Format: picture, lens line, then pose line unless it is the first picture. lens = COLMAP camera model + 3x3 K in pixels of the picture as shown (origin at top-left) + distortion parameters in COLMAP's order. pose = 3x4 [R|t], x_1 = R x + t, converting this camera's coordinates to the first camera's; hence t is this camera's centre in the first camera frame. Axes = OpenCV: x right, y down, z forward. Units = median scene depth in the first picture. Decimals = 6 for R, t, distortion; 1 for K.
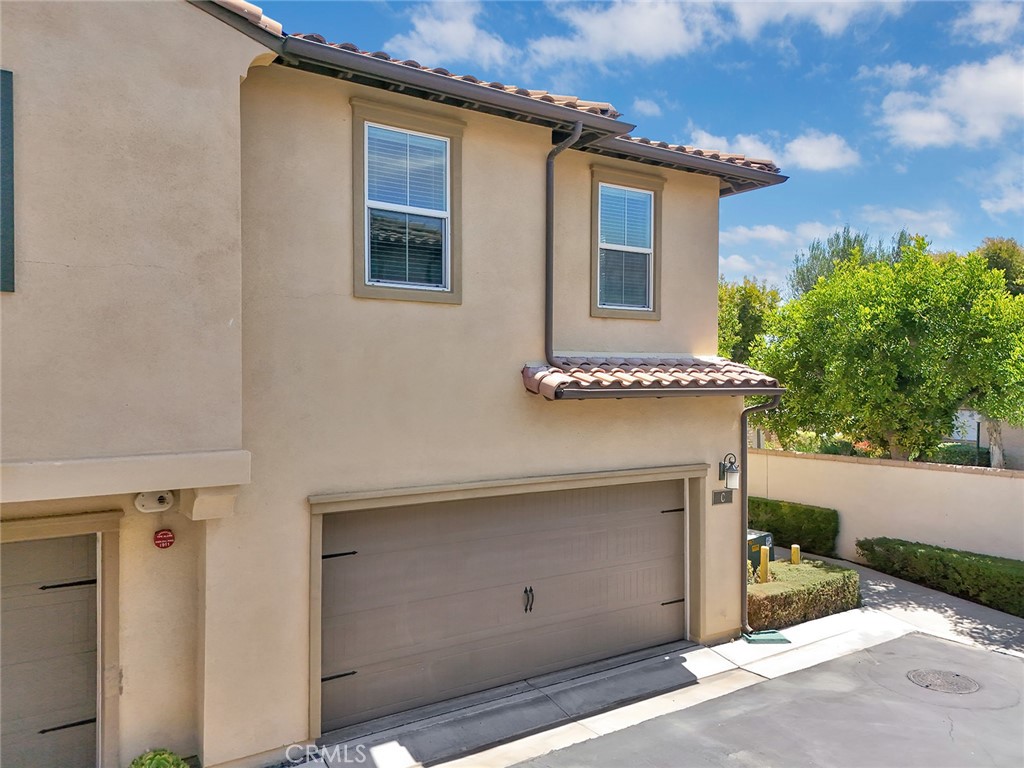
lens RADIAL K [[760.6, 0, 512.0], [0, 760.6, 384.0], [0, 0, 1]] dist [0.027755, -0.007645]
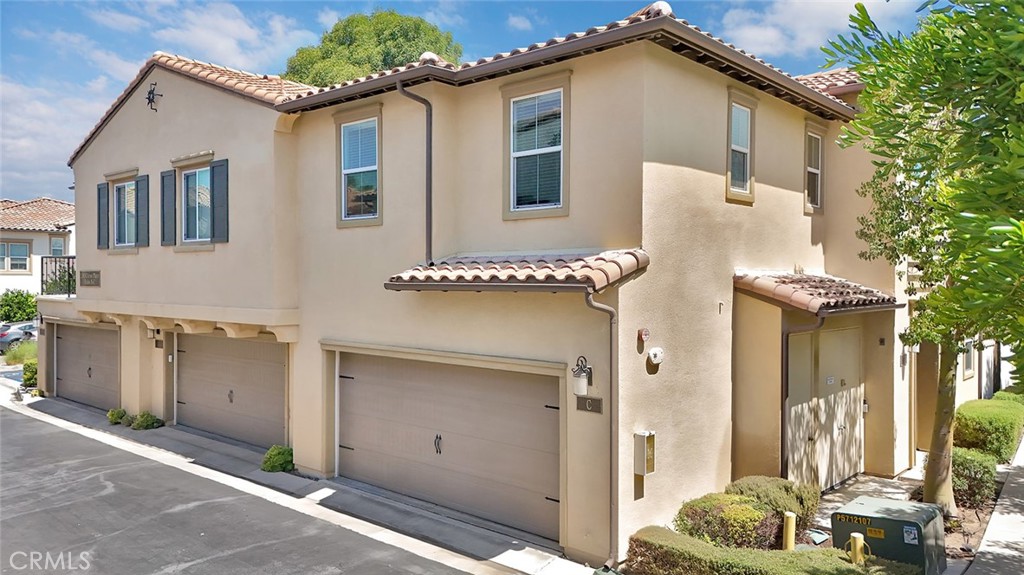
lens RADIAL K [[744.0, 0, 512.0], [0, 744.0, 287.5], [0, 0, 1]] dist [0.025982, -0.000751]
pose [[0.259211, 0.004771, -0.965809, 1.362267], [-0.014129, 0.999900, 0.001147, 0.011830], [0.965717, 0.013348, 0.259253, 0.836052]]
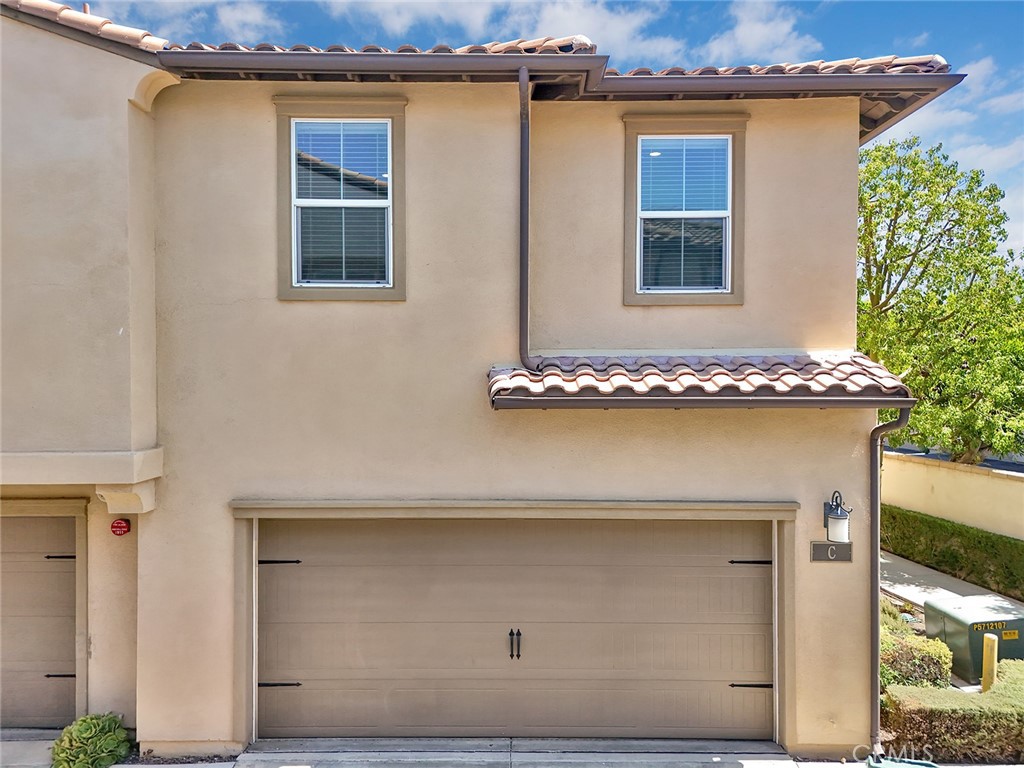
lens RADIAL K [[760.6, 0, 512.0], [0, 760.6, 384.0], [0, 0, 1]] dist [0.027755, -0.007645]
pose [[0.834998, 0.003539, -0.550242, 0.513715], [-0.003266, 0.999994, 0.001476, -0.008051], [0.550244, 0.000564, 0.835004, 0.306984]]
